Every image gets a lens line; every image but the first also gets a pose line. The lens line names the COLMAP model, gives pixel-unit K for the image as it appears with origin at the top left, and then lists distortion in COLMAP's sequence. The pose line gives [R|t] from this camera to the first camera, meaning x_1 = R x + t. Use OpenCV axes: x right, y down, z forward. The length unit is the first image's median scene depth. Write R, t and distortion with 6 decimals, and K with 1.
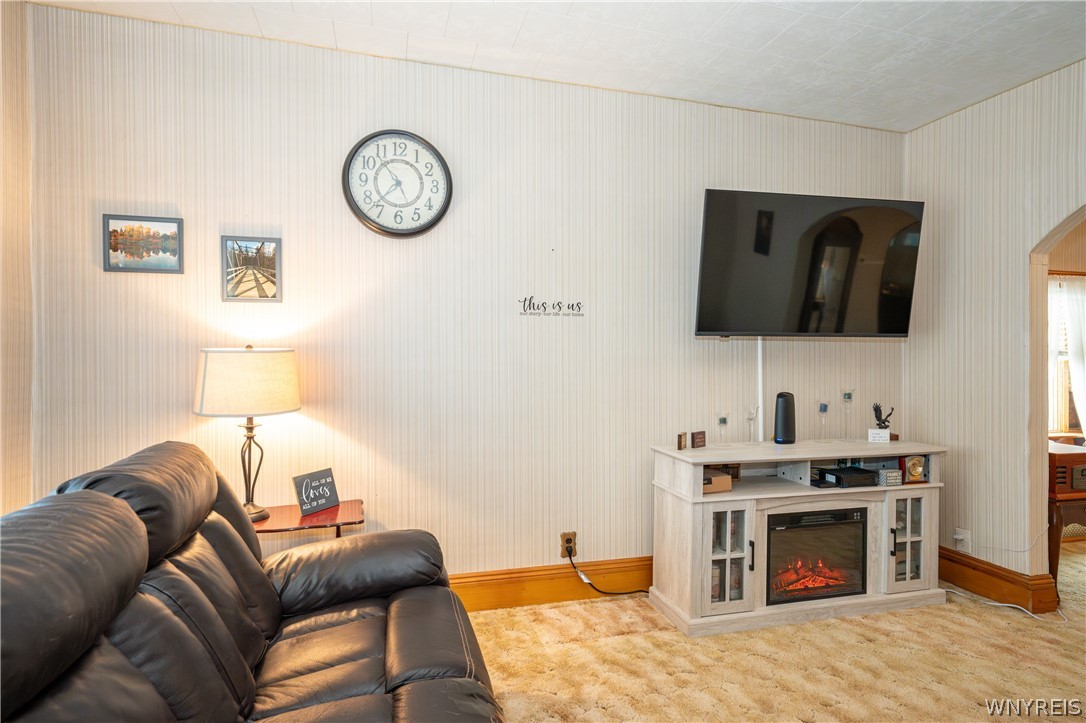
lens RADIAL K [[578.9, 0, 541.4], [0, 578.9, 358.4], [0, 0, 1]] dist [0.008096, 0.005672]
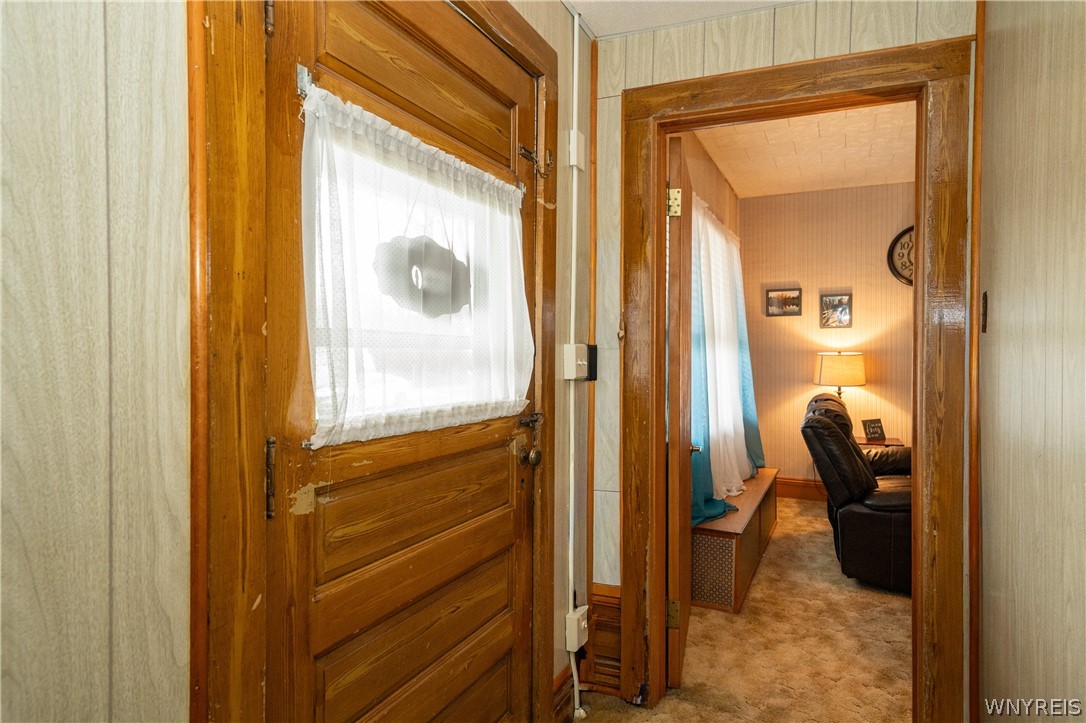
lens RADIAL K [[624.5, 0, 544.4], [0, 624.5, 363.5], [0, 0, 1]] dist [-0.002678, -0.000269]
pose [[0.754237, 0.012891, -0.656476, 0.126484], [-0.001468, 0.999838, 0.017948, -0.017512], [0.656601, -0.012573, 0.754133, -1.182185]]
